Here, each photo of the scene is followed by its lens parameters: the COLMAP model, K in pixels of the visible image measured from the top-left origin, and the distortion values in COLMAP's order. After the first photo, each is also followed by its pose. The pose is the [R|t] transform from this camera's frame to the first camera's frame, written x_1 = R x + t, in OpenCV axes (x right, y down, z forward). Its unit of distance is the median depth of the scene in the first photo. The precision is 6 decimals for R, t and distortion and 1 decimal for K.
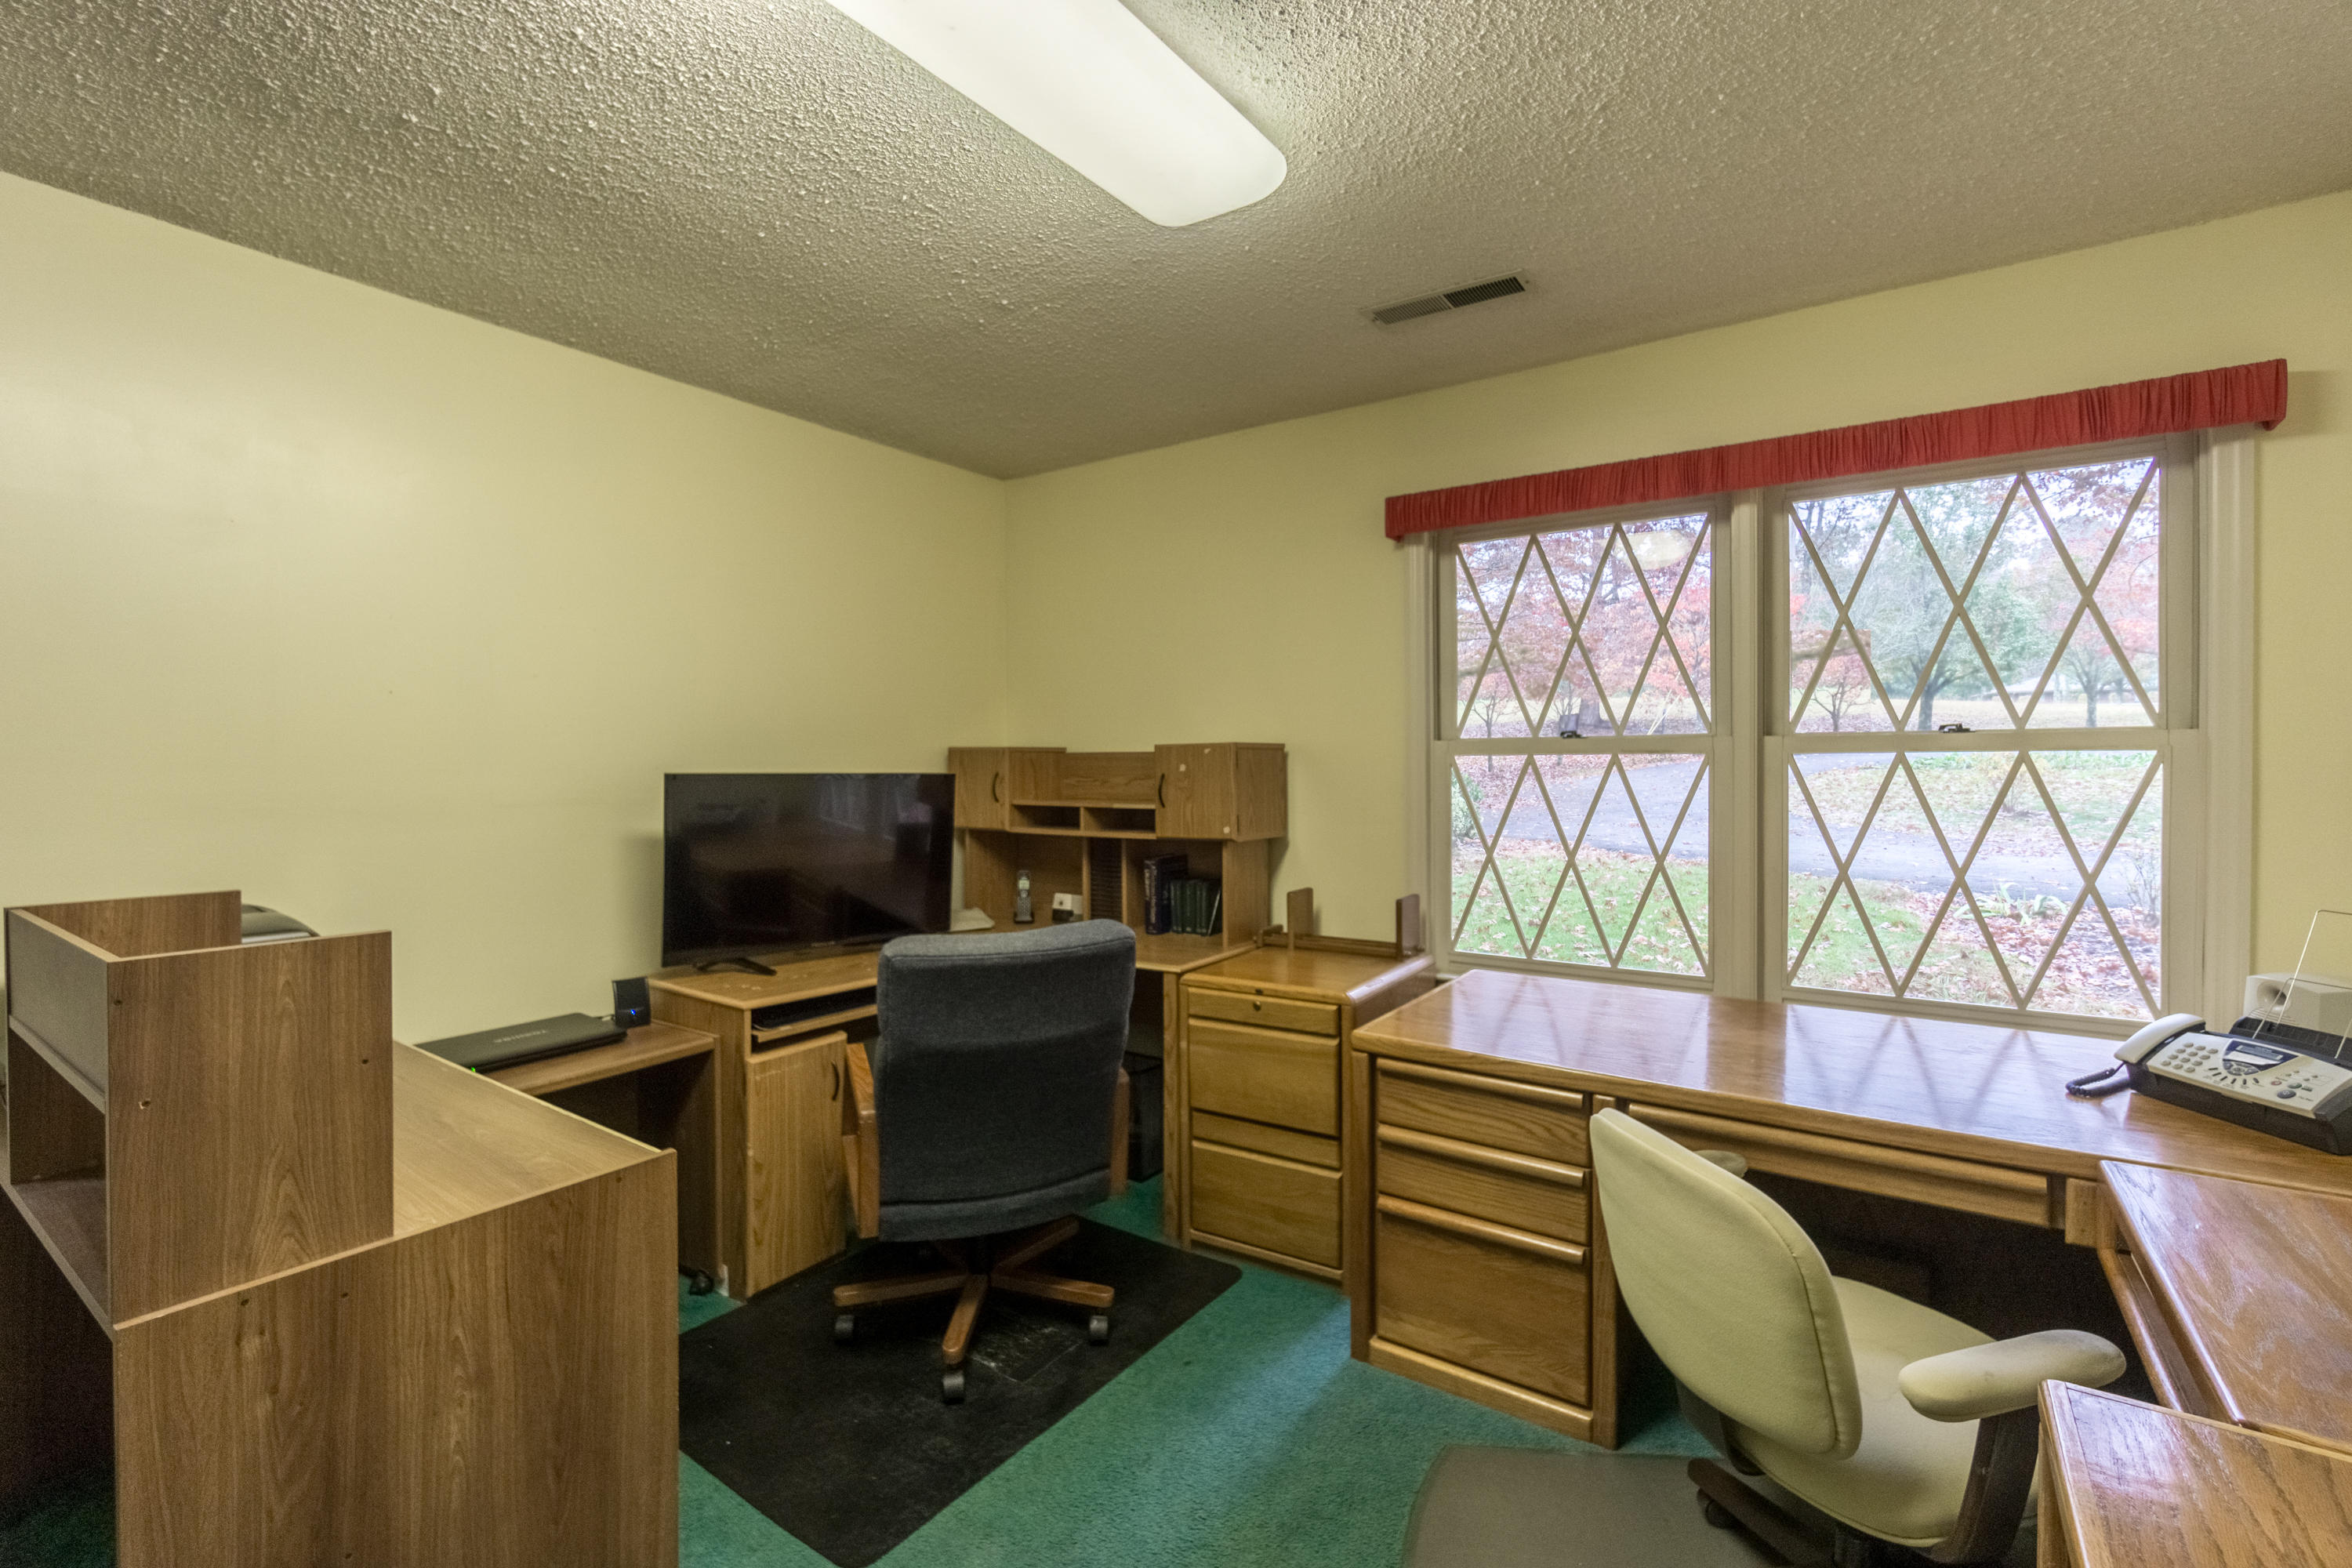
lens RADIAL K [[1036.9, 0, 1179.1], [0, 1036.9, 769.1], [0, 0, 1]] dist [-0.009061, 0.002306]
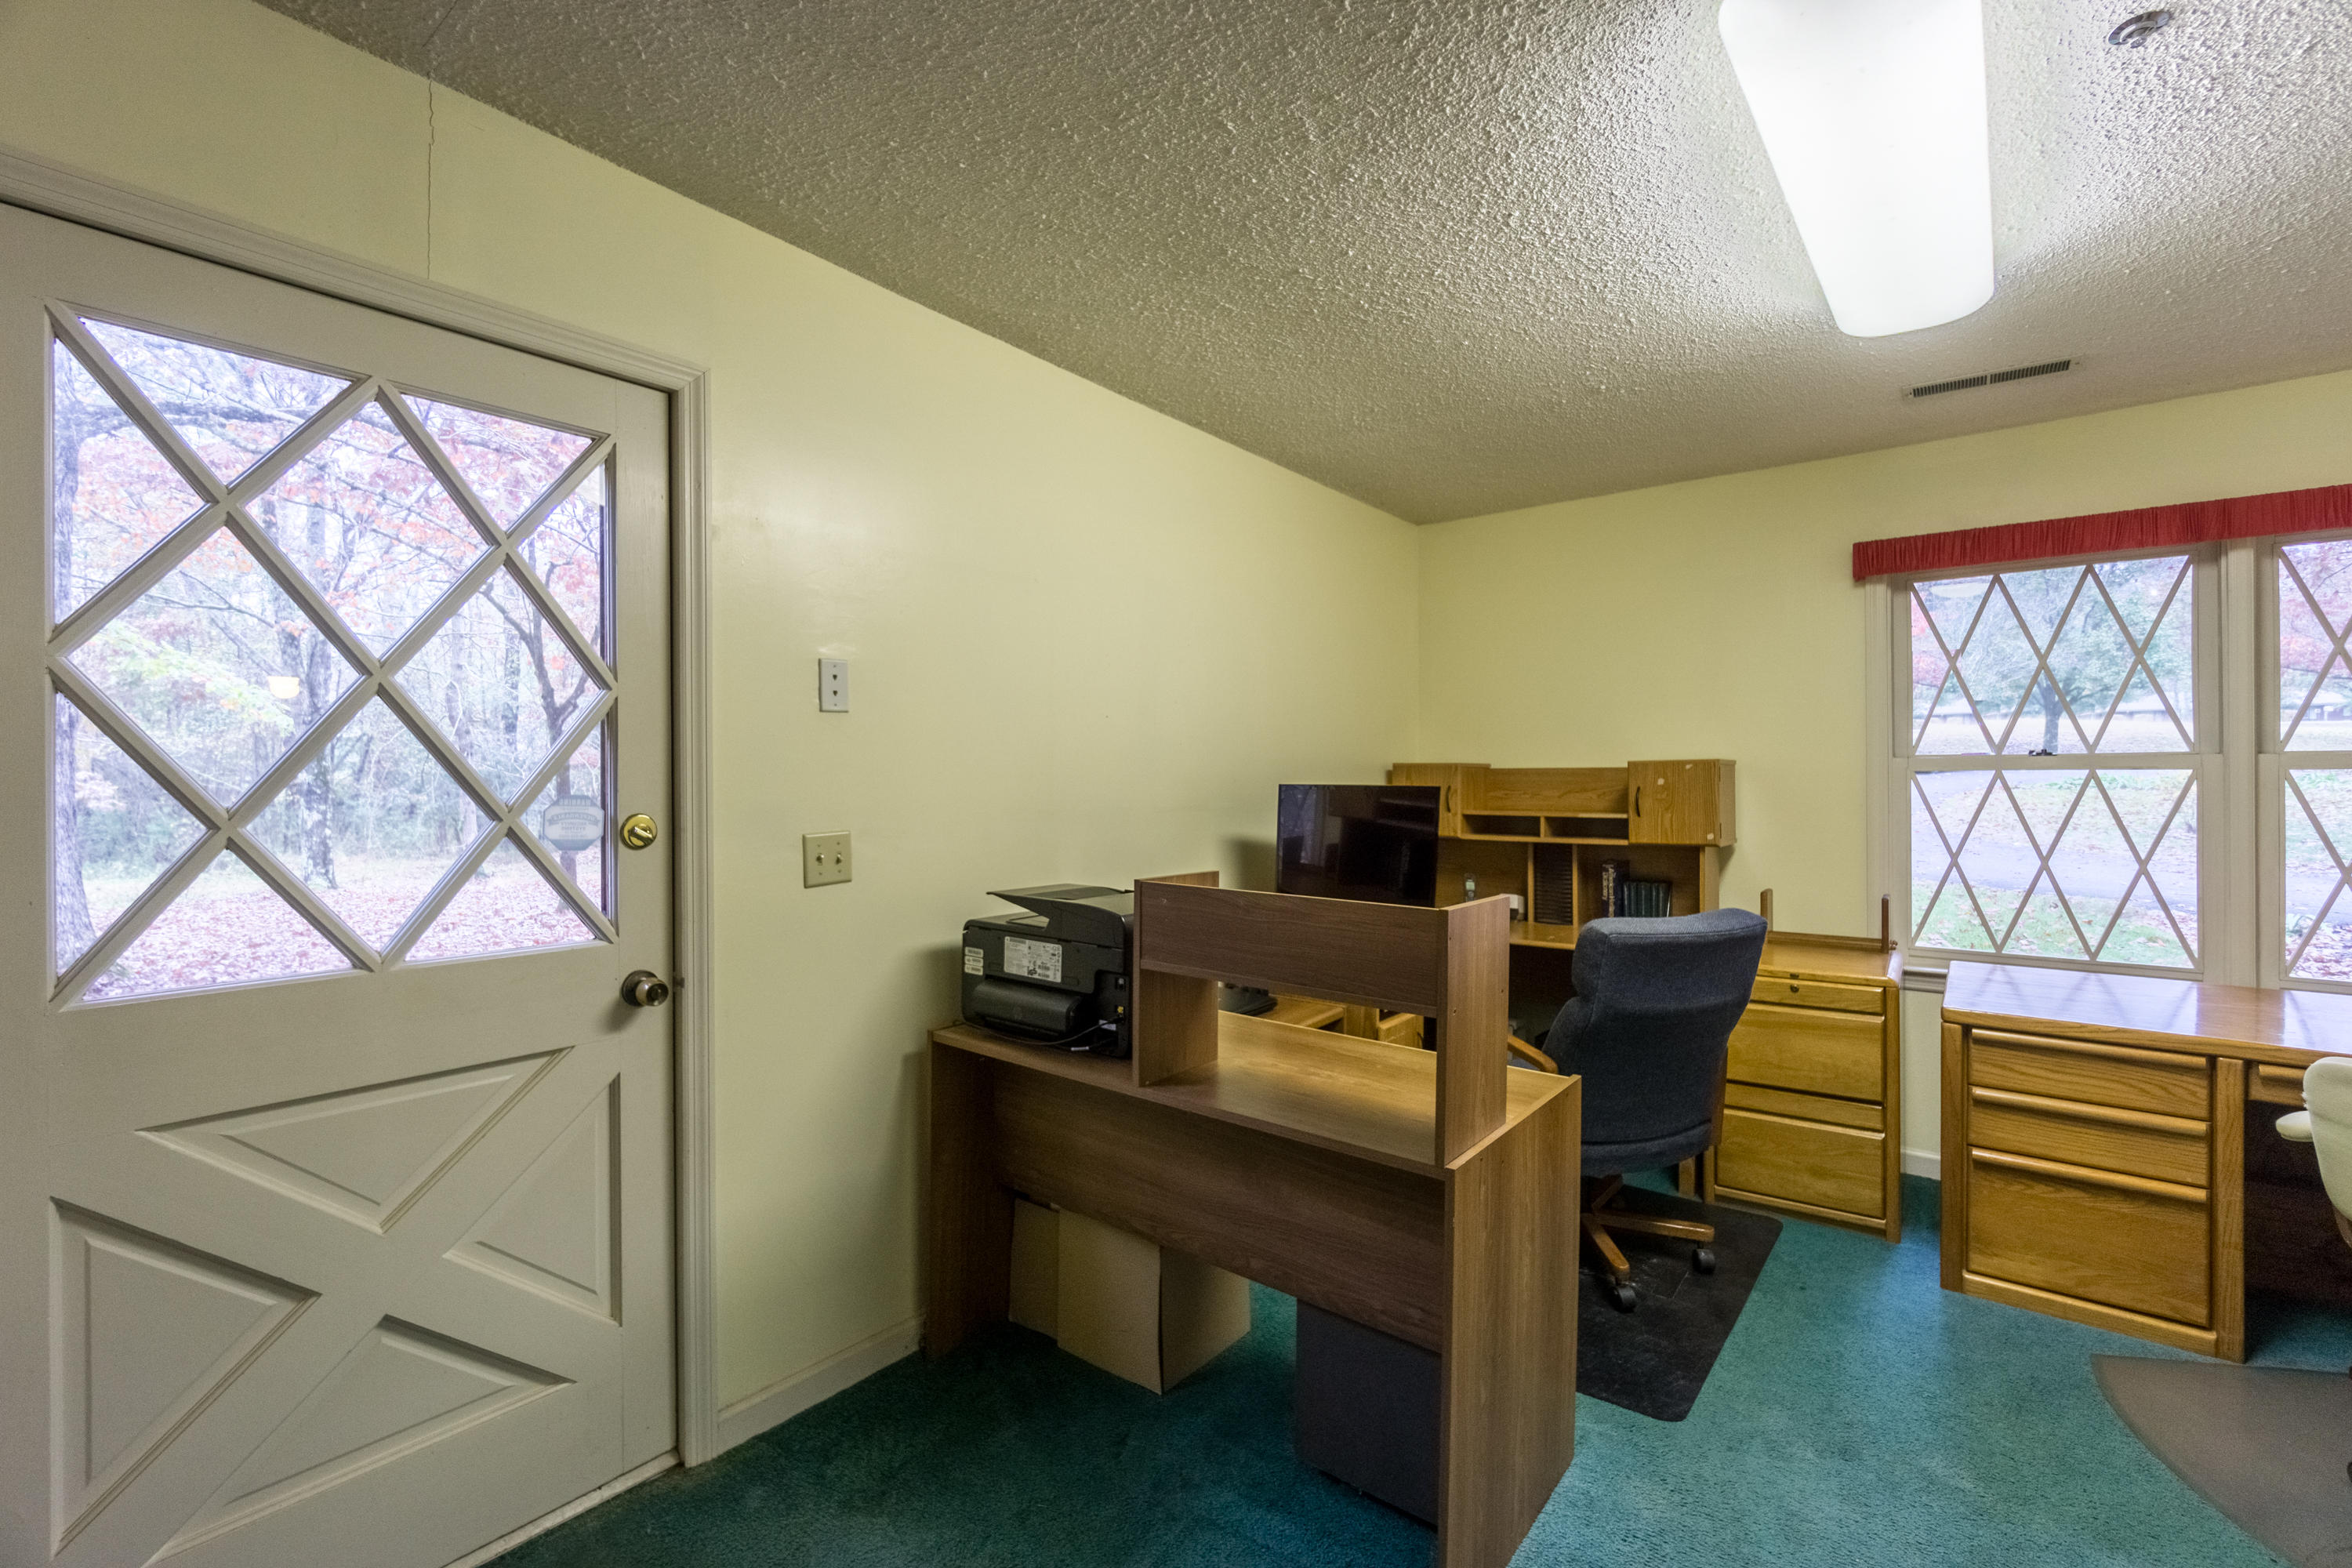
lens RADIAL K [[1036.9, 0, 1173.5], [0, 1036.9, 764.8], [0, 0, 1]] dist [-0.009061, 0.002306]
pose [[0.997702, 0.000577, -0.067758, -0.533197], [-0.001972, 0.999788, -0.020519, 0.005372], [0.067732, 0.020605, 0.997491, -0.194888]]
